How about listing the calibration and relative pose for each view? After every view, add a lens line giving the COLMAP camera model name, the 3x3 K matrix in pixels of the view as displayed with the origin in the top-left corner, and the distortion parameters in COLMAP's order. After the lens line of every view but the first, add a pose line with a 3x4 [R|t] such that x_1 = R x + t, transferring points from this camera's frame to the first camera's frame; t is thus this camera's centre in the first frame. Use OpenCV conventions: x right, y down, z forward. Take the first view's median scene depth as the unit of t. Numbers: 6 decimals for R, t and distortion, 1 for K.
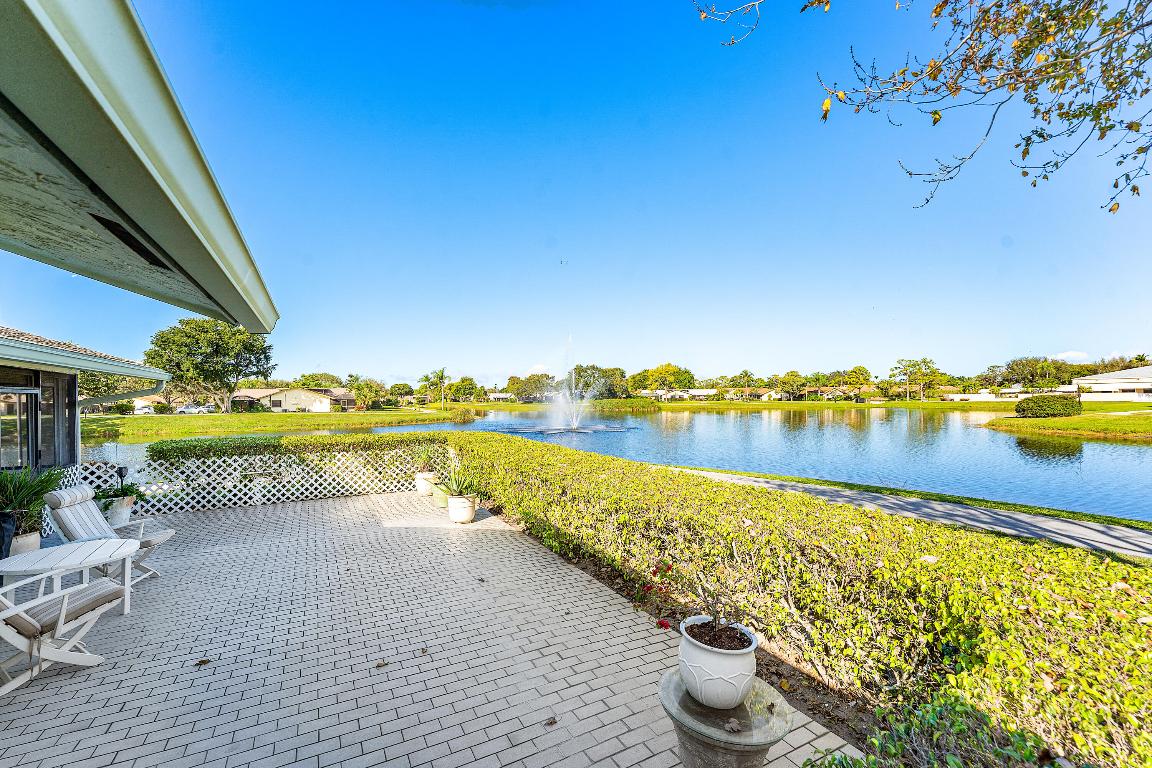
lens RADIAL K [[472.3, 0, 583.8], [0, 472.3, 392.8], [0, 0, 1]] dist [-0.004354, 0.000580]
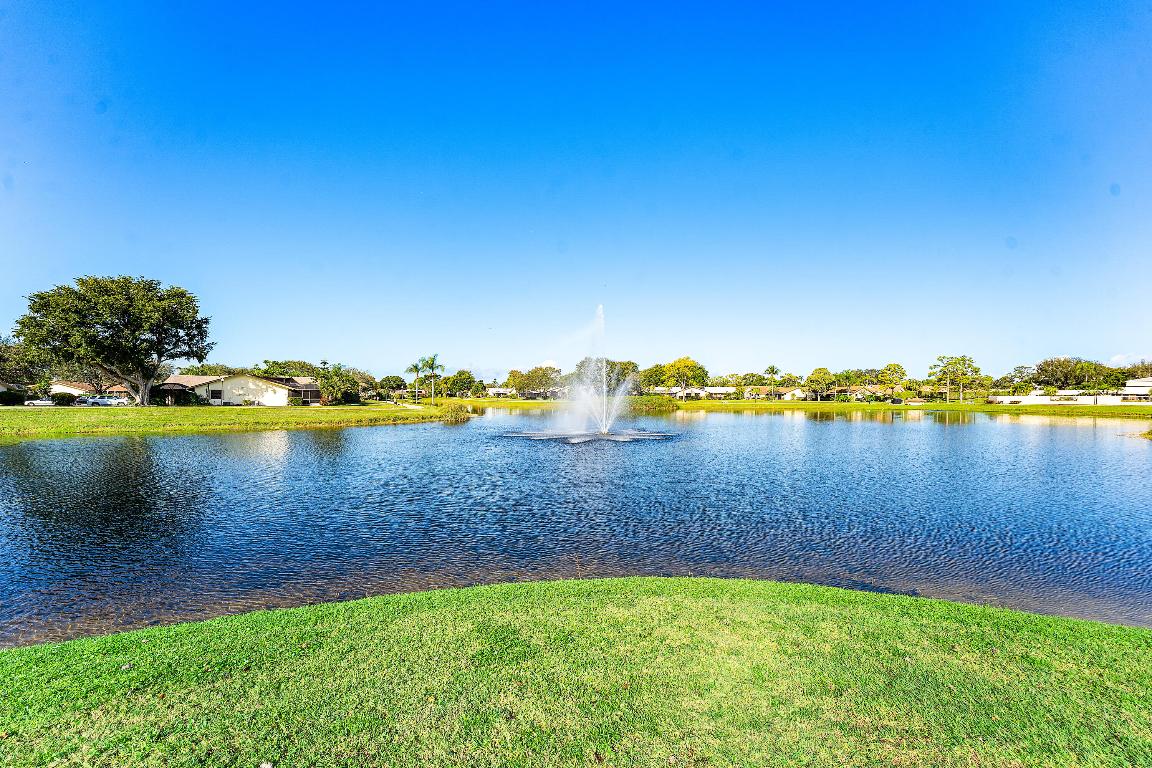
lens RADIAL K [[472.3, 0, 567.4], [0, 472.3, 380.6], [0, 0, 1]] dist [-0.004354, 0.000580]
pose [[0.999481, 0.012409, -0.029711, -0.047310], [-0.013017, 0.999708, -0.020363, 0.007732], [0.029450, 0.020739, 0.999351, 0.216671]]
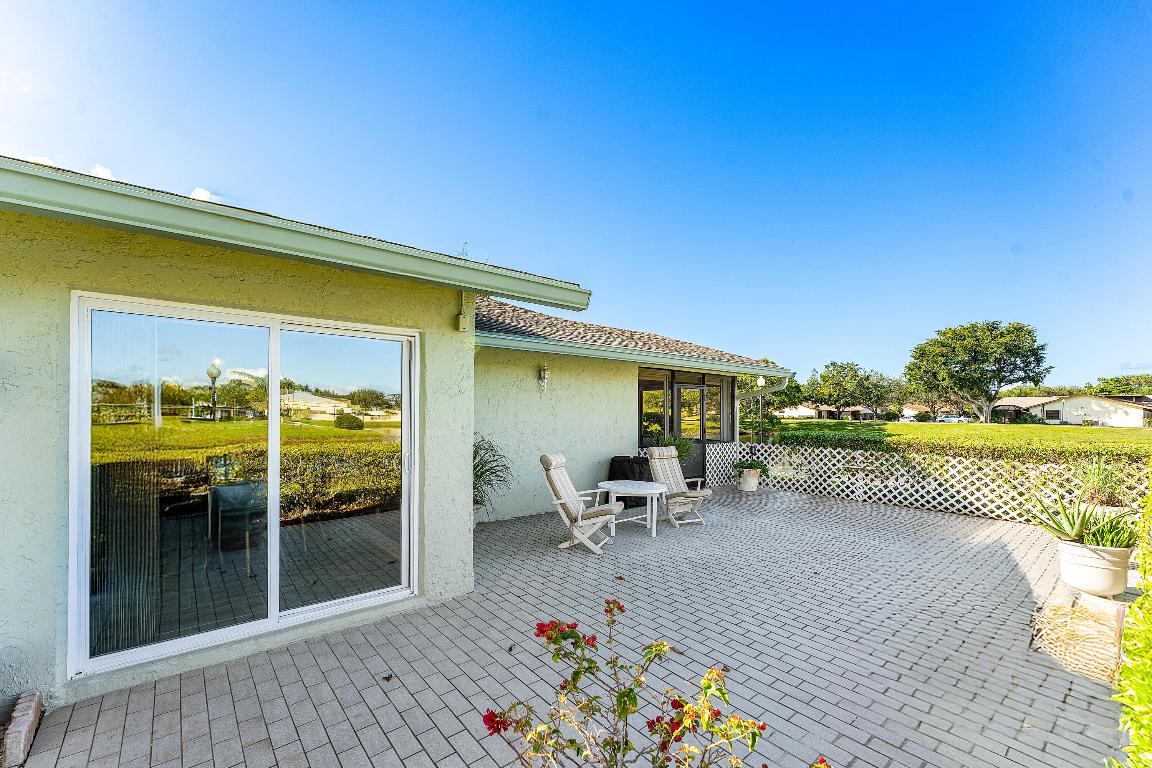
lens RADIAL K [[472.3, 0, 565.8], [0, 472.3, 407.2], [0, 0, 1]] dist [-0.004354, 0.000580]
pose [[0.172693, 0.001251, -0.984975, 0.011362], [0.006244, 0.999978, 0.002365, 0.002700], [0.984956, -0.006558, 0.172681, 0.016484]]
